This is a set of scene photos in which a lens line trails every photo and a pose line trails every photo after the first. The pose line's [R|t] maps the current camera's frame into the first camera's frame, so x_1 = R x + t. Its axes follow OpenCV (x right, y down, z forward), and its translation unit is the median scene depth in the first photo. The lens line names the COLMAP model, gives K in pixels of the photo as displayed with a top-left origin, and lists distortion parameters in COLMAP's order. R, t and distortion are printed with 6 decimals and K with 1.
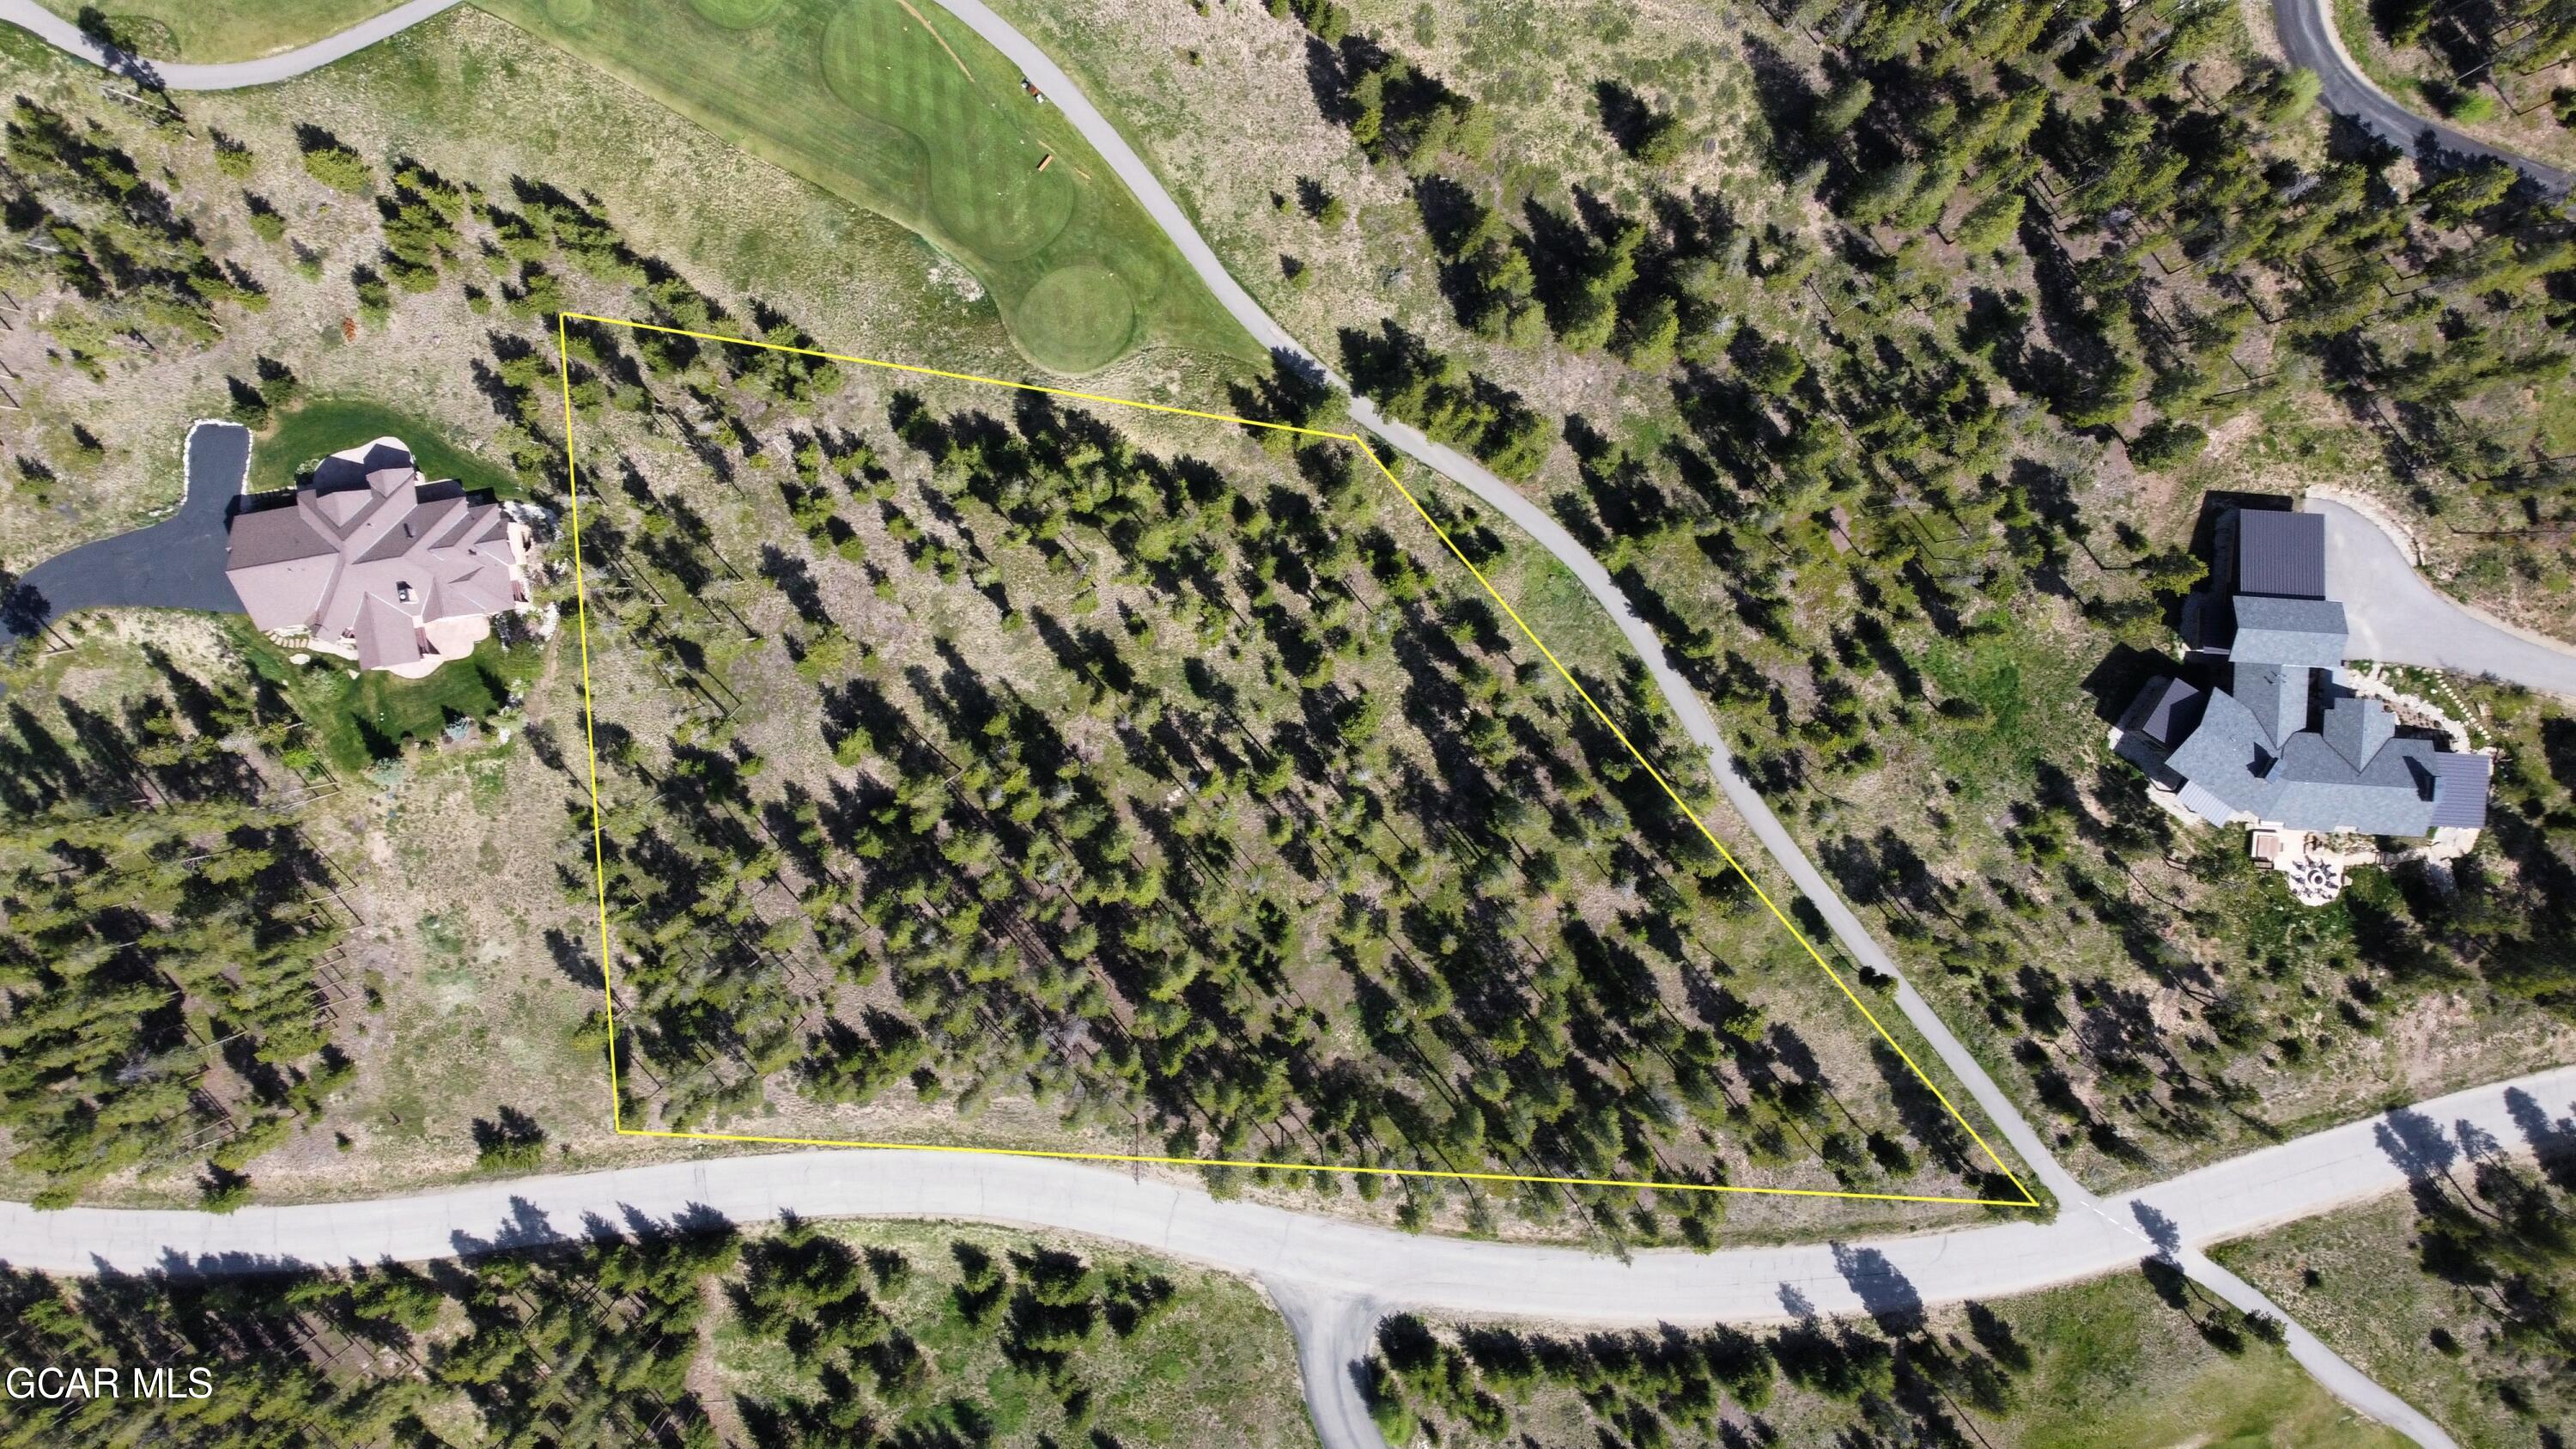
lens RADIAL K [[1950.5, 0, 1291.1], [0, 1950.5, 726.3], [0, 0, 1]] dist [0.003598, -0.004957]
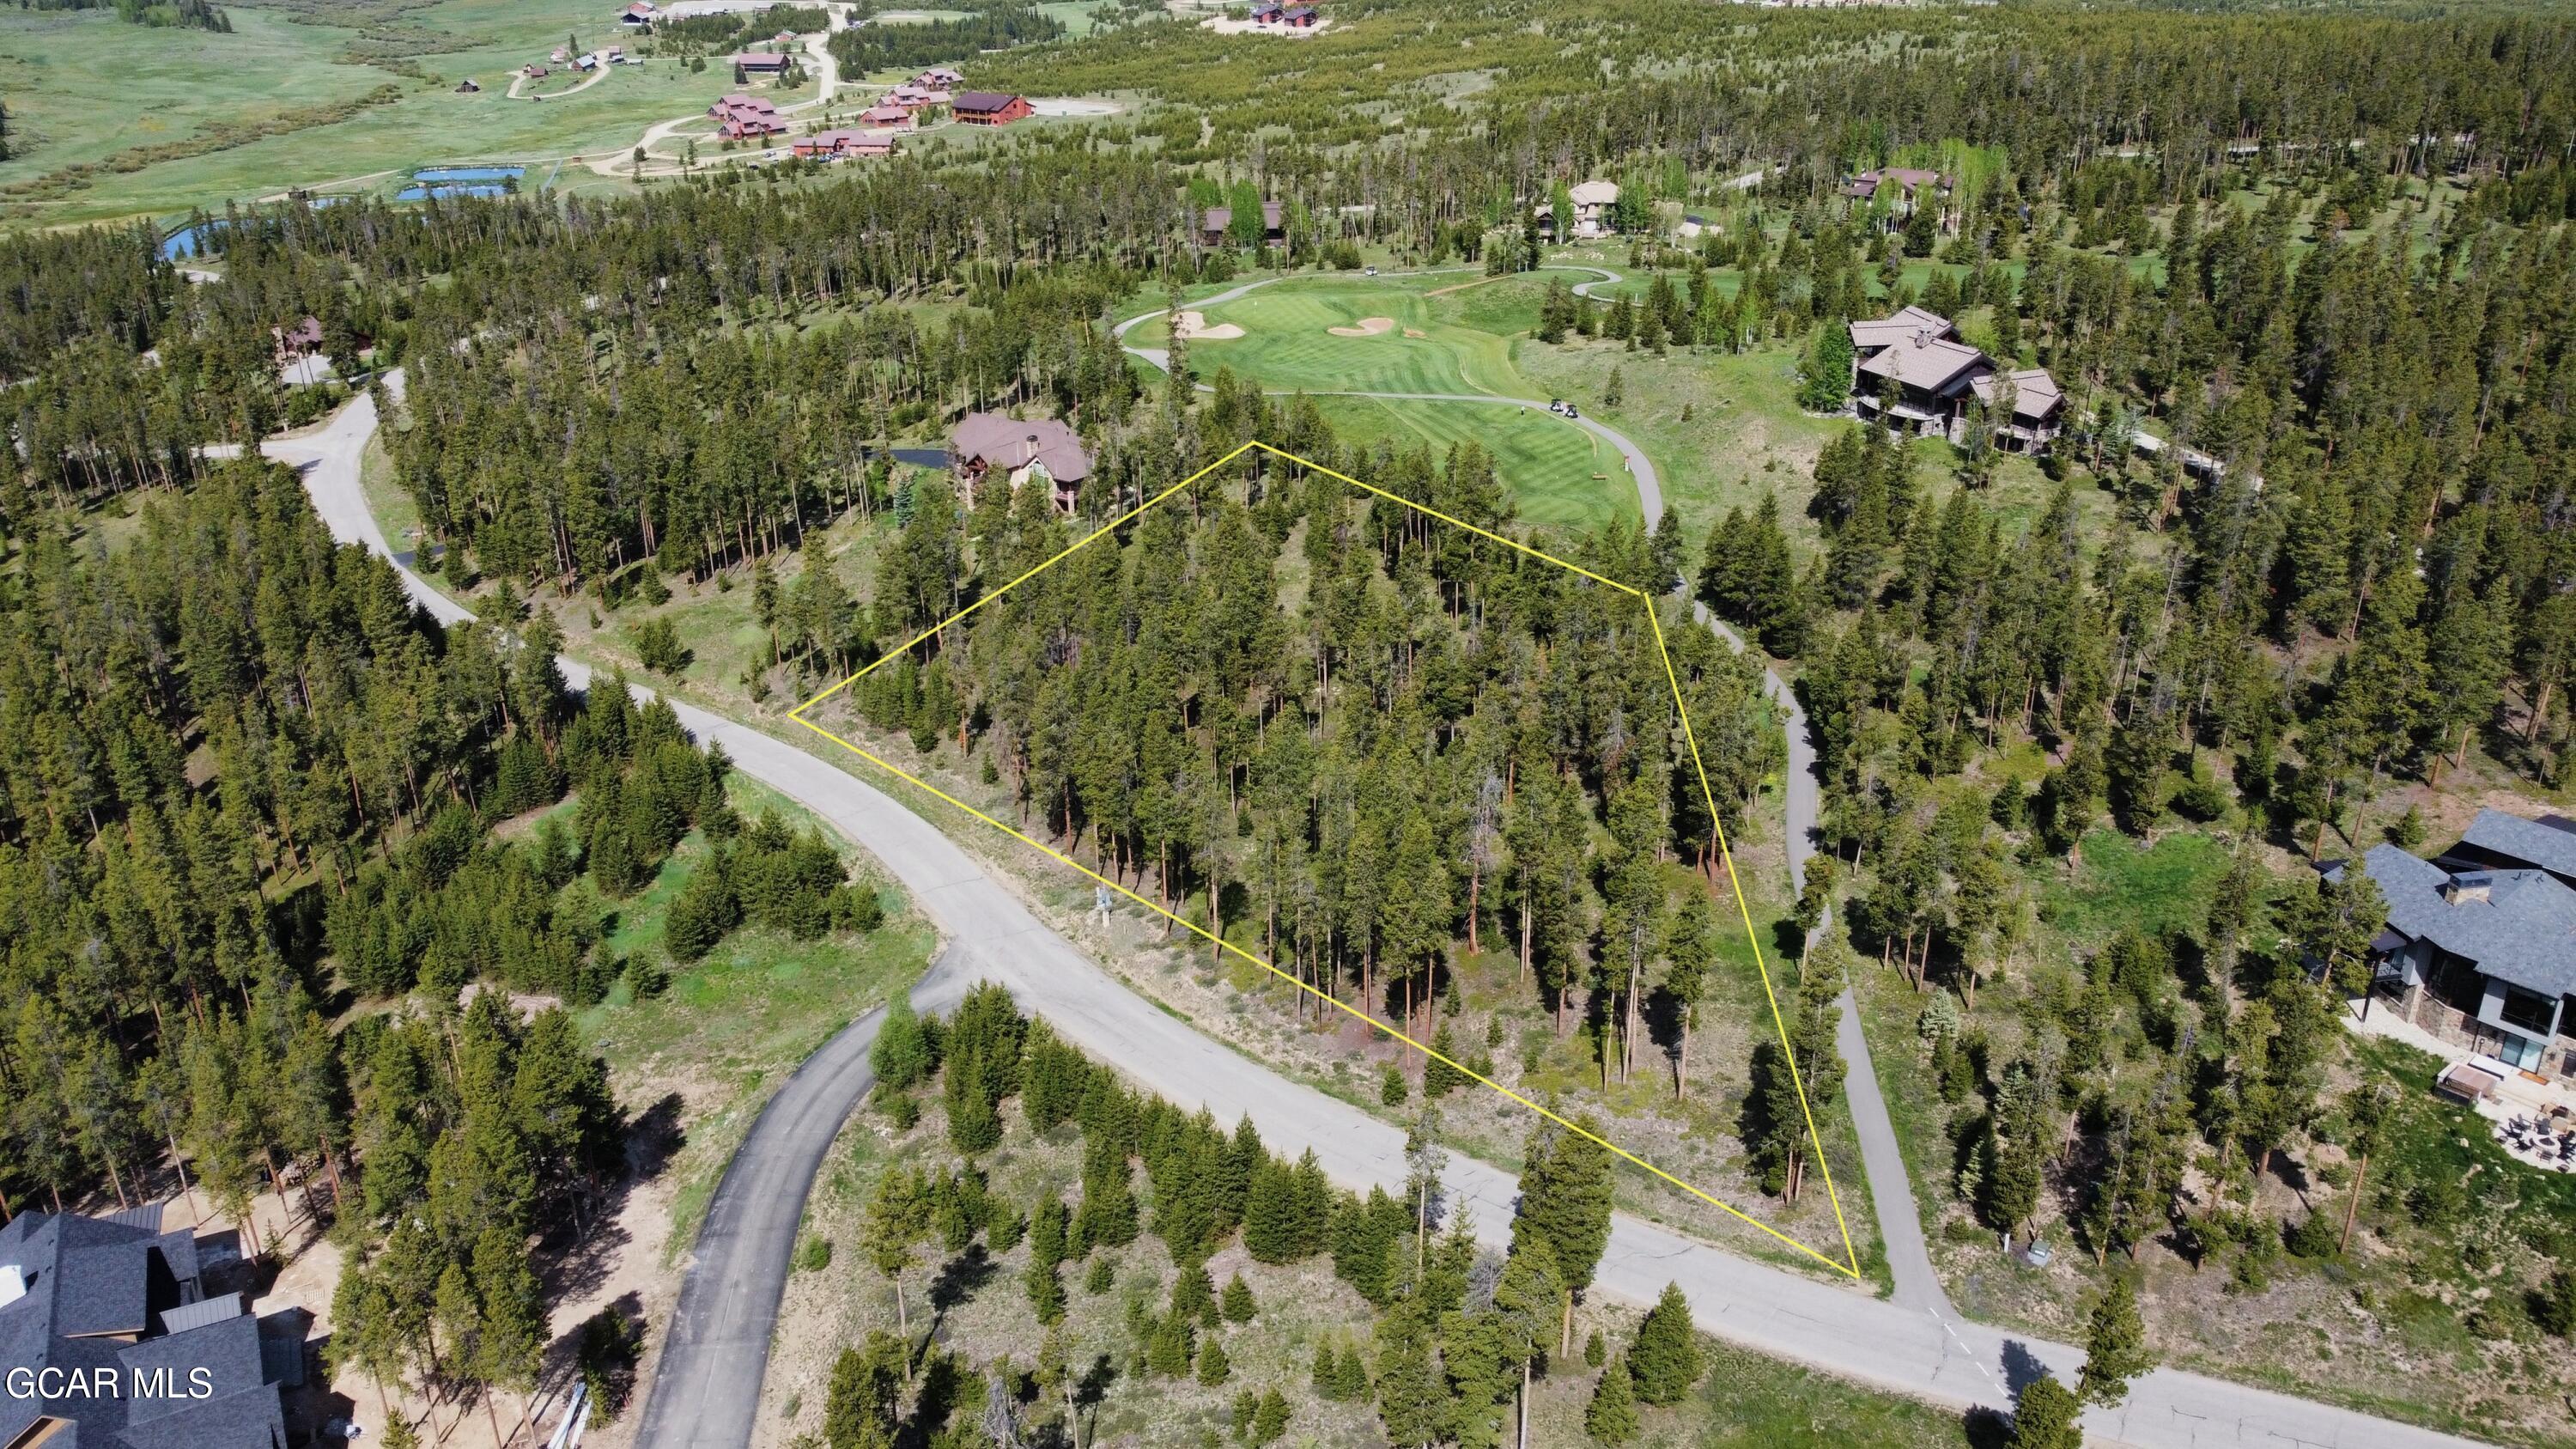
lens RADIAL K [[1950.5, 0, 1291.1], [0, 1950.5, 726.3], [0, 0, 1]] dist [0.003598, -0.004957]
pose [[0.685669, 0.268657, -0.676521, 0.613534], [-0.727895, 0.259570, -0.634659, 0.680153], [0.005098, 0.927603, 0.373533, 0.626132]]
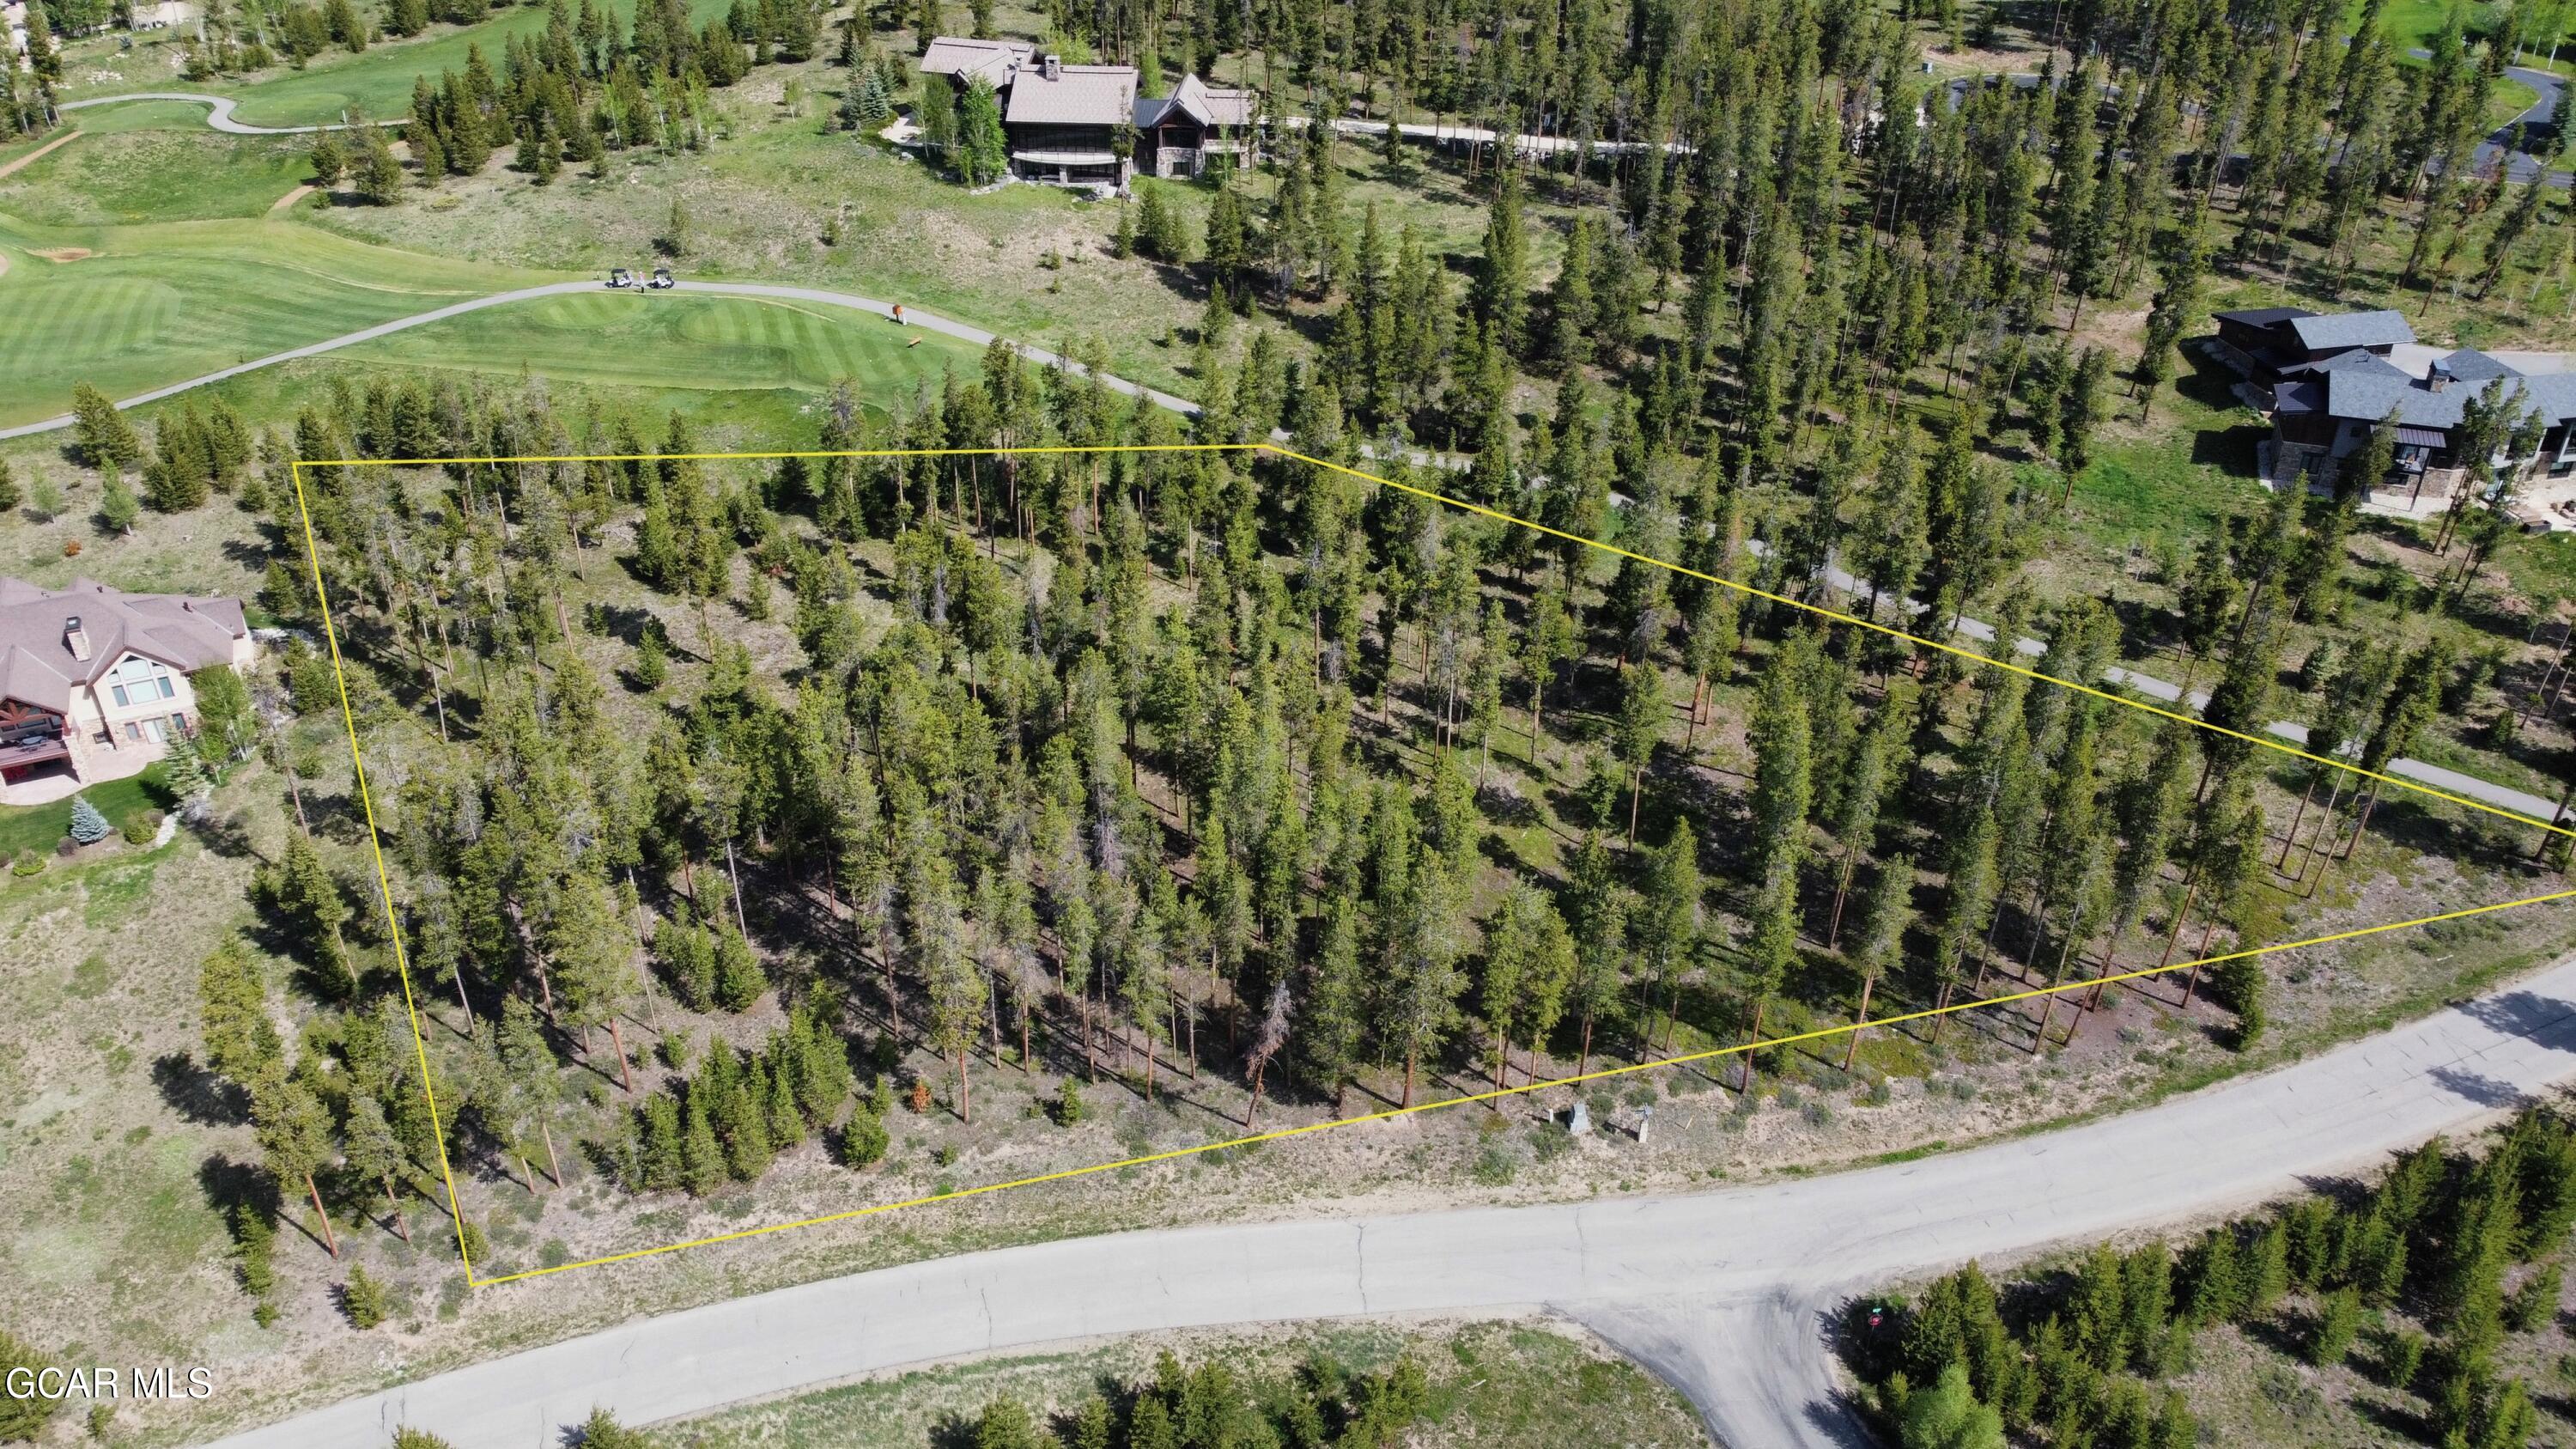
lens RADIAL K [[1950.5, 0, 1291.1], [0, 1950.5, 726.3], [0, 0, 1]] dist [0.003598, -0.004957]
pose [[0.964932, -0.142498, 0.220457, -0.174663], [0.262411, 0.501601, -0.824340, 0.610042], [0.006885, 0.853282, 0.521404, 0.618721]]
